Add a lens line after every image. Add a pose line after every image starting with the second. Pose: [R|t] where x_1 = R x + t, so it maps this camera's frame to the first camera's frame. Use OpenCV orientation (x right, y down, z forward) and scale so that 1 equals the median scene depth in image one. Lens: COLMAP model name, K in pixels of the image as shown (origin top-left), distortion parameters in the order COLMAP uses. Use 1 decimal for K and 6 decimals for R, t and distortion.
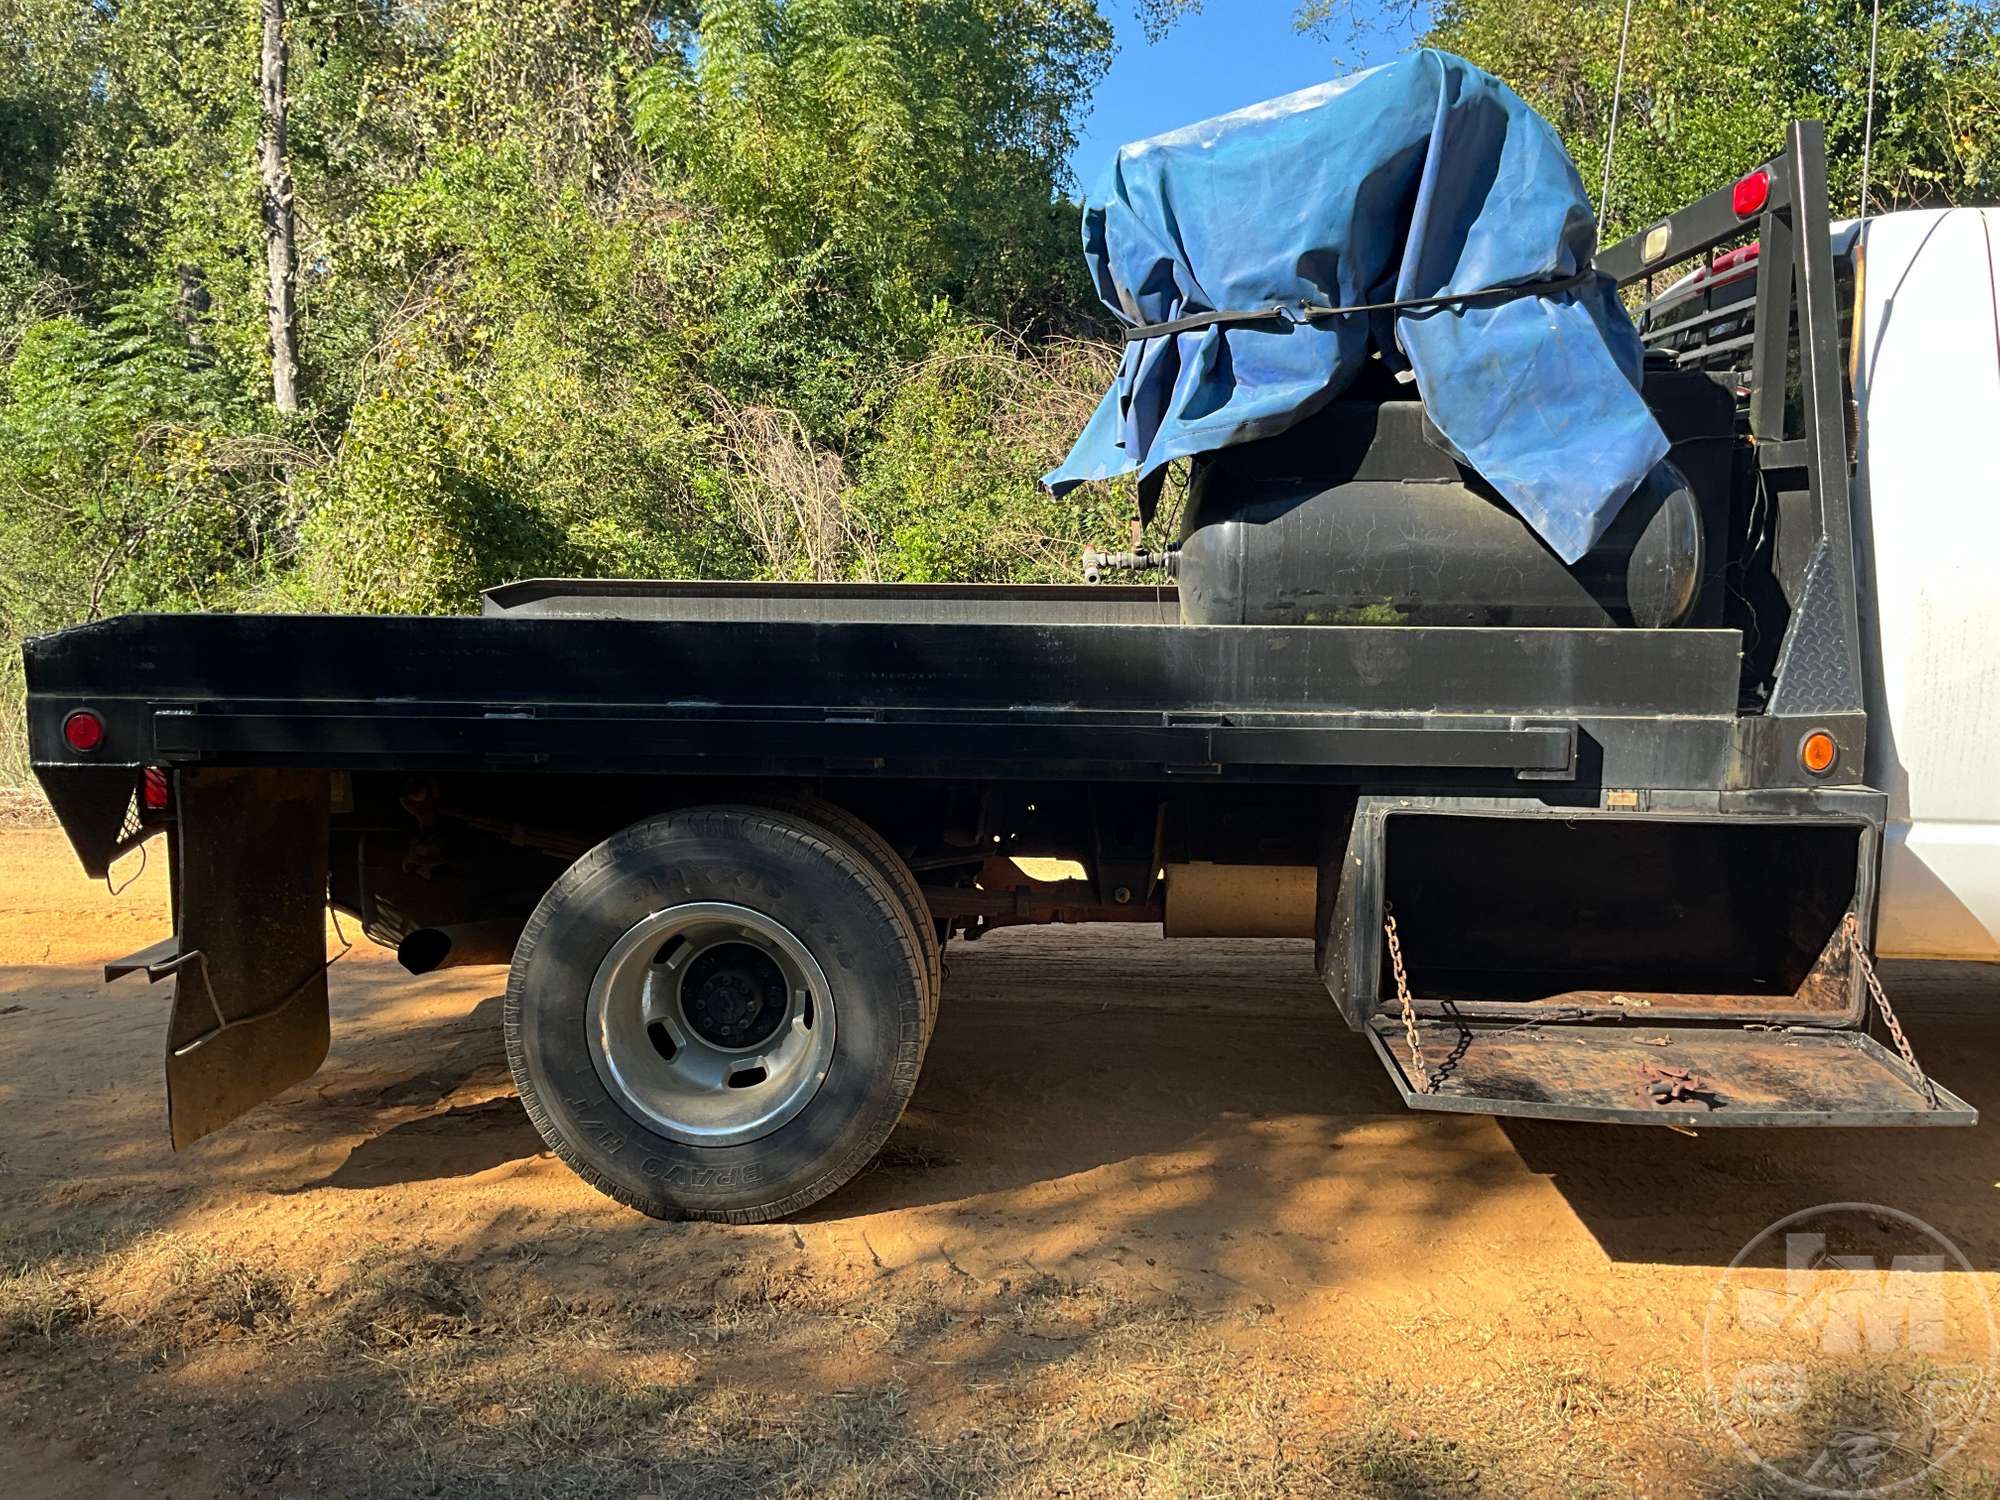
lens RADIAL K [[1664.3, 0, 1008.1], [0, 1664.3, 745.3], [0, 0, 1]] dist [0.060329, -0.111624]
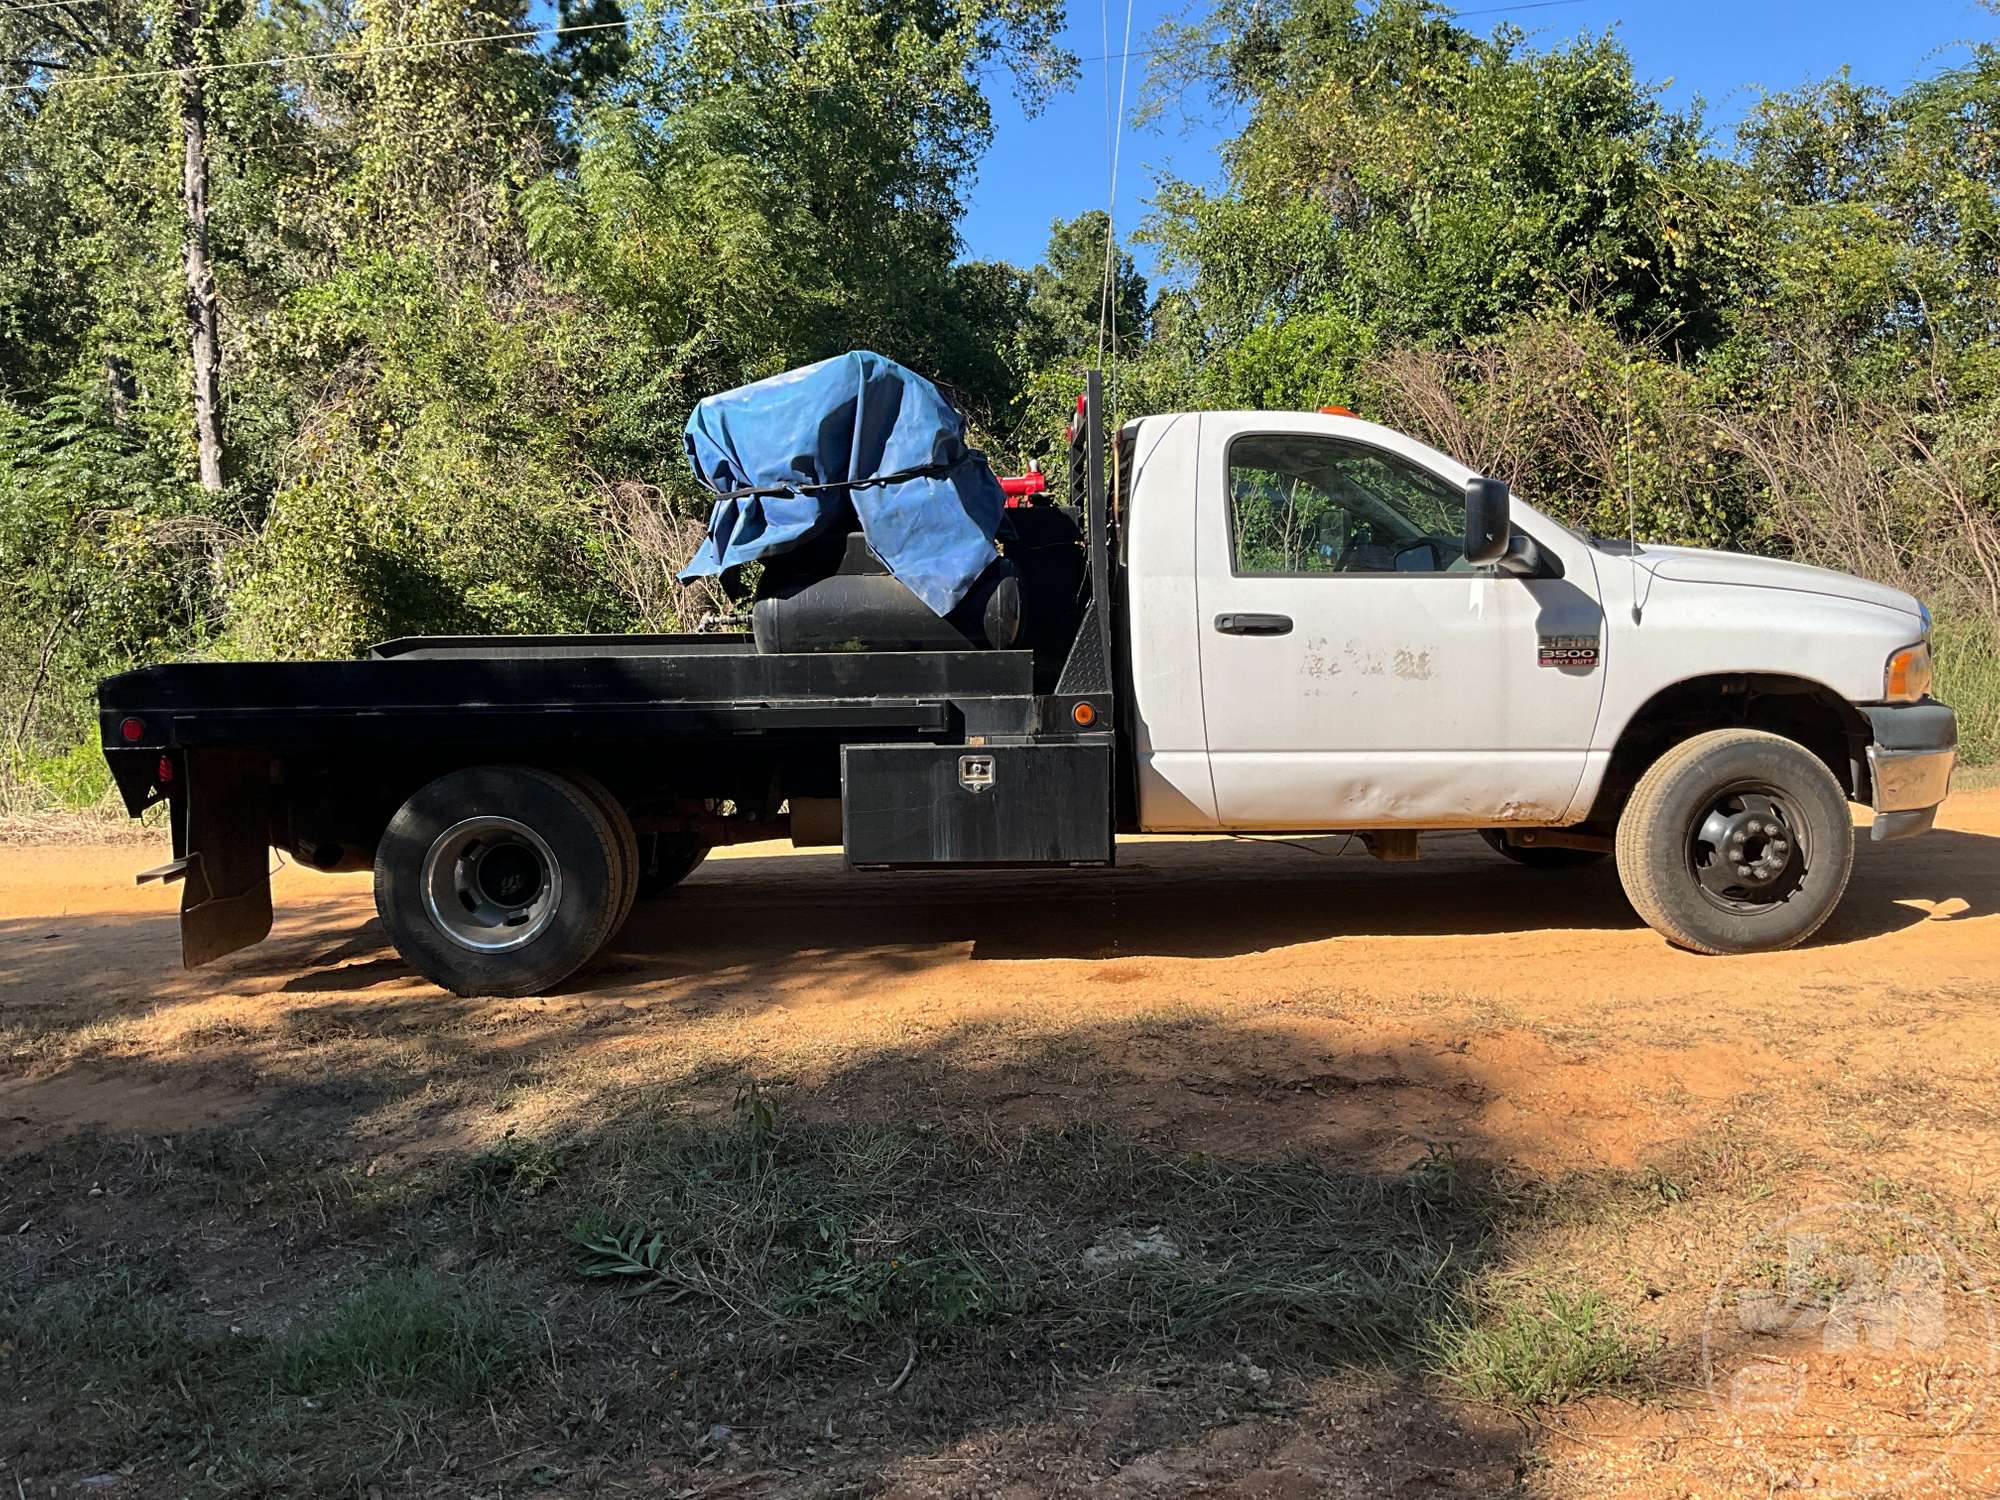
lens RADIAL K [[1664.3, 0, 1011.9], [0, 1664.3, 736.7], [0, 0, 1]] dist [0.060329, -0.111624]
pose [[0.998755, -0.028374, 0.041037, 0.054171], [0.029615, 0.999113, -0.029939, 0.013807], [-0.040151, 0.031117, 0.998709, -0.142980]]
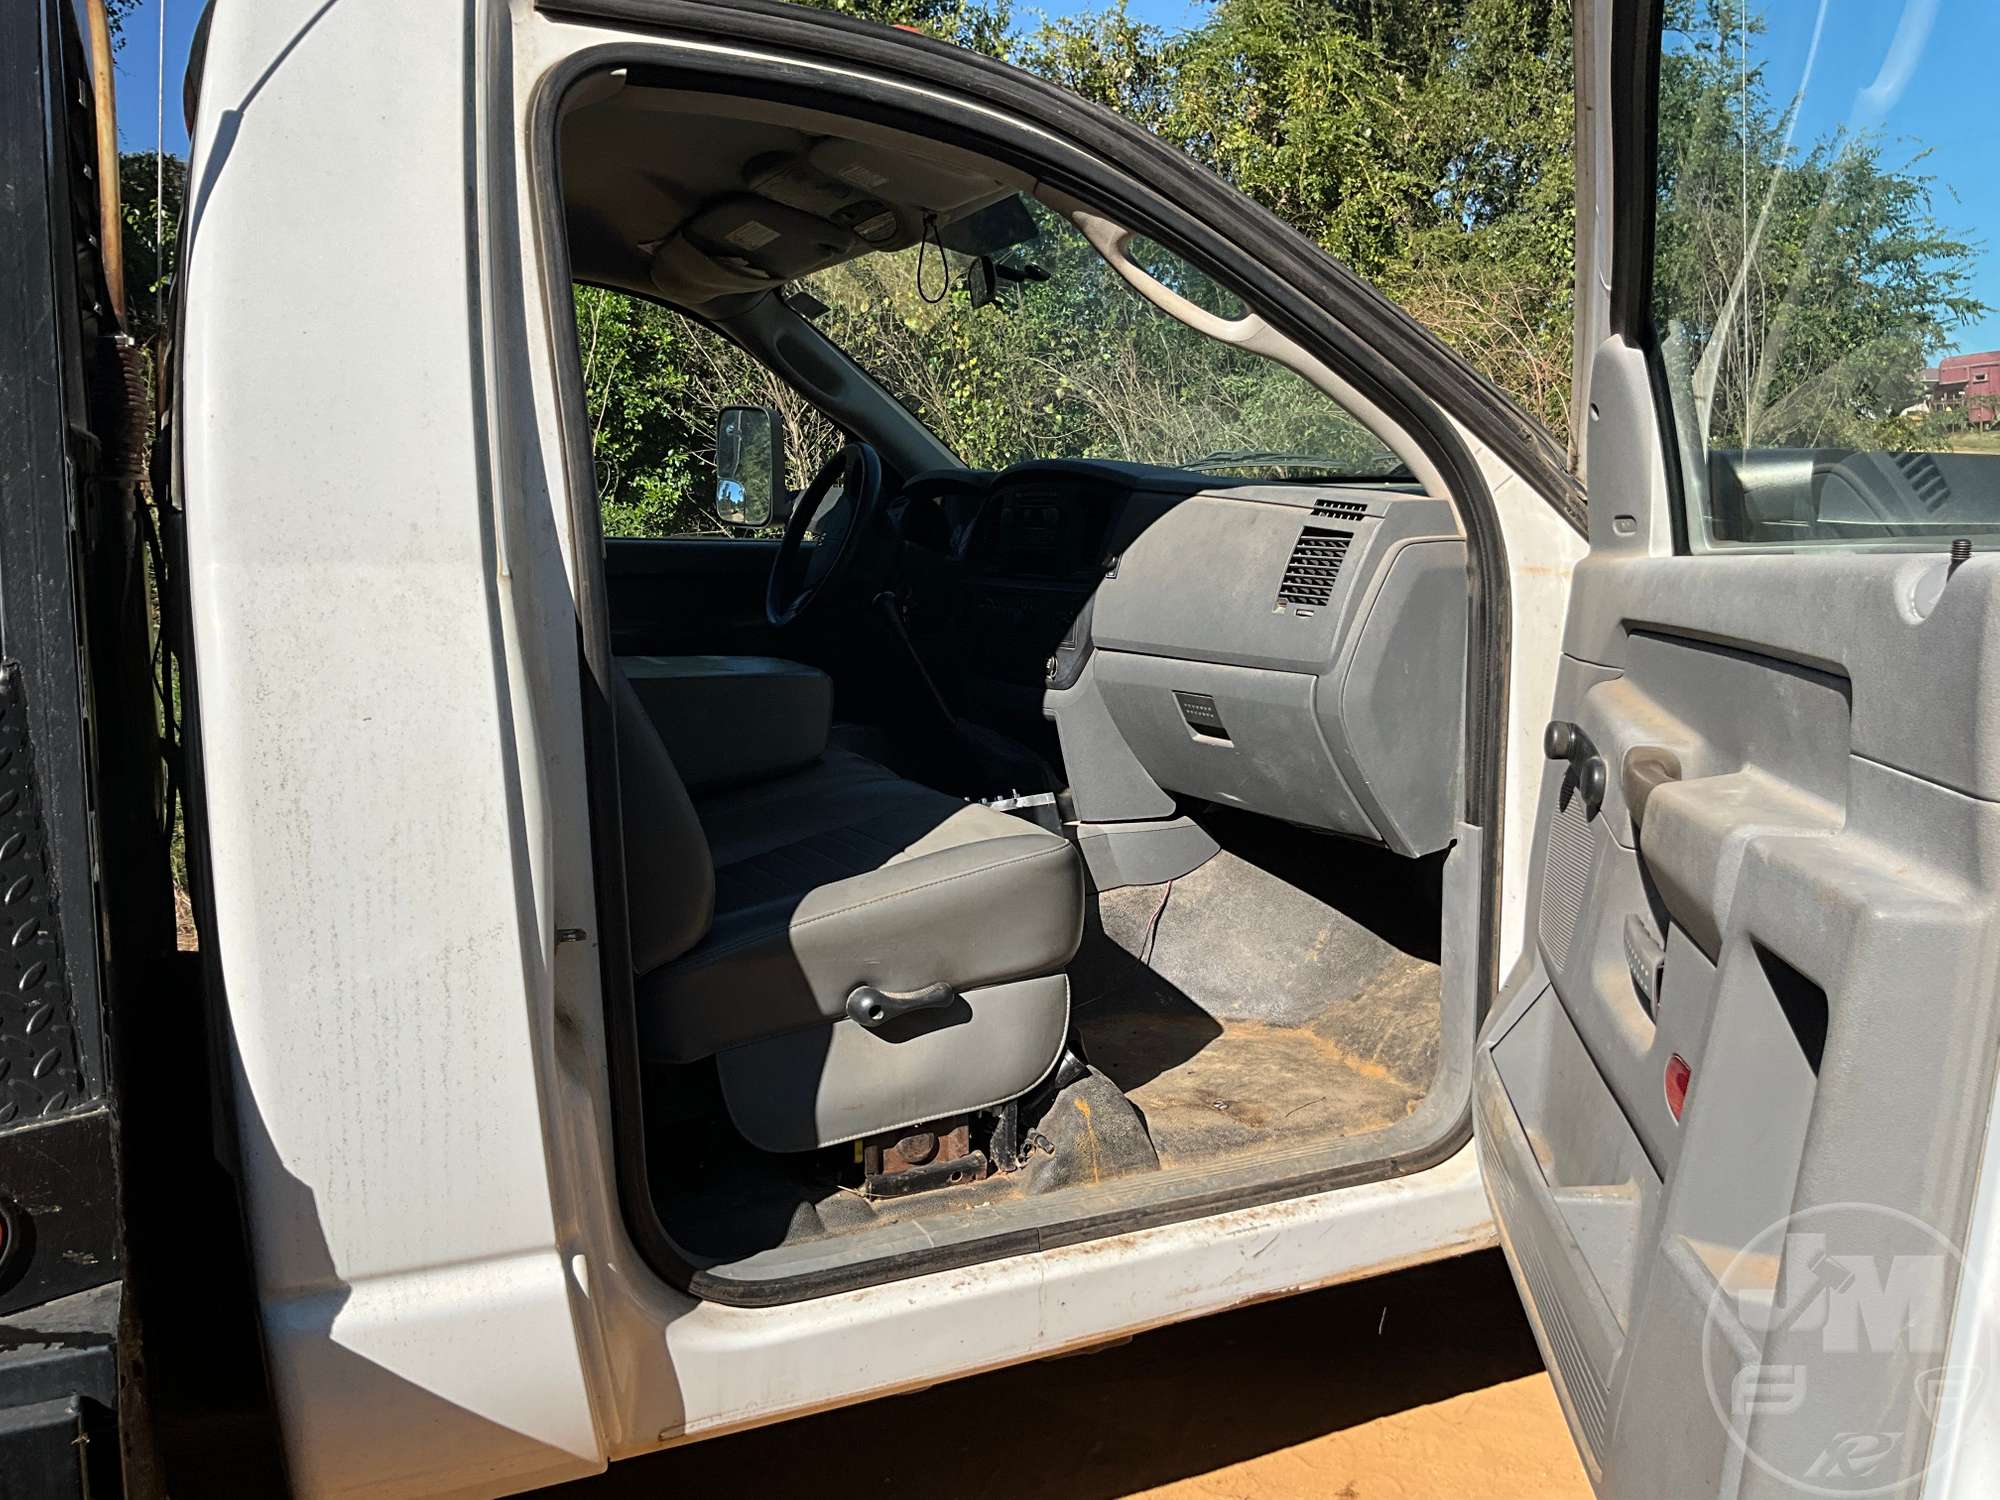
lens RADIAL K [[1664.3, 0, 995.1], [0, 1664.3, 746.7], [0, 0, 1]] dist [0.060329, -0.111624]
pose [[0.885084, -0.080160, 0.458477, 0.087481], [0.081312, 0.996539, 0.017263, -0.015310], [-0.458274, 0.022001, 0.888539, 0.092755]]
